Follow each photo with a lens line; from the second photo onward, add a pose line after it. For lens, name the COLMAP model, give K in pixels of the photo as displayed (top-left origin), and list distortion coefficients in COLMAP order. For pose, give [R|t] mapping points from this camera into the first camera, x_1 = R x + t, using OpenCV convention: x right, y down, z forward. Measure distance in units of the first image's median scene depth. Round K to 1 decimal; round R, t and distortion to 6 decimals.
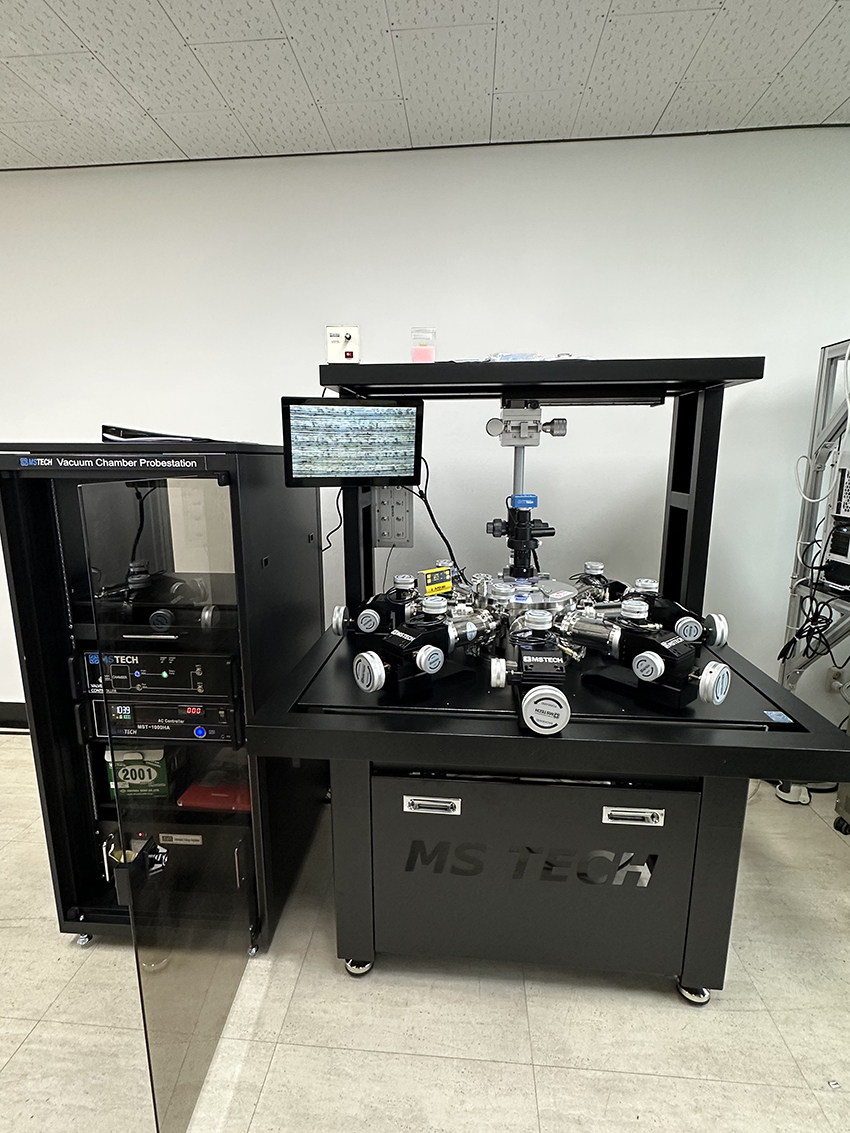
lens RADIAL K [[568.5, 0, 425.0], [0, 568.5, 566.5], [0, 0, 1]] dist [0.000073, -0.000288]
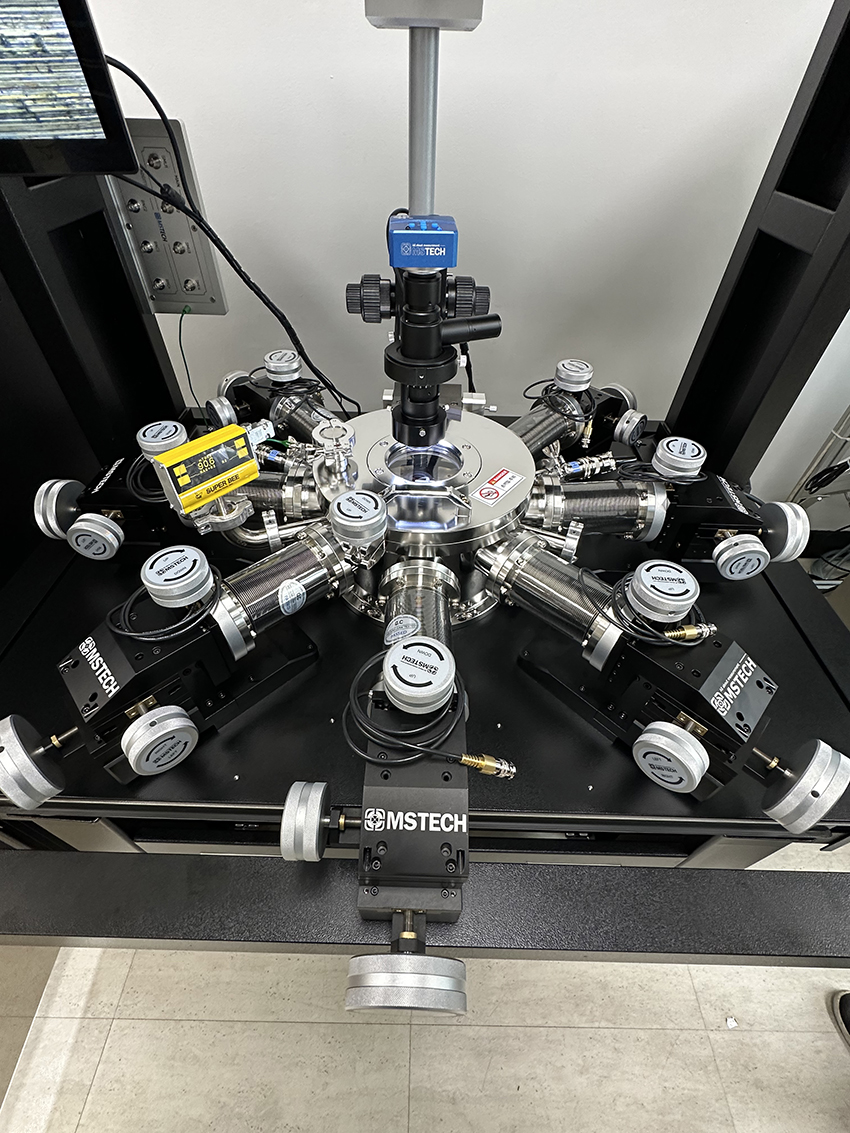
lens RADIAL K [[495.5, 0, 425.0], [0, 495.5, 566.5], [0, 0, 1]] dist [-0.003326, 0.000009]
pose [[0.997562, -0.028091, 0.063886, 0.180271], [-0.012791, 0.826310, 0.563071, -0.146070], [-0.068607, -0.562515, 0.823936, 0.753304]]
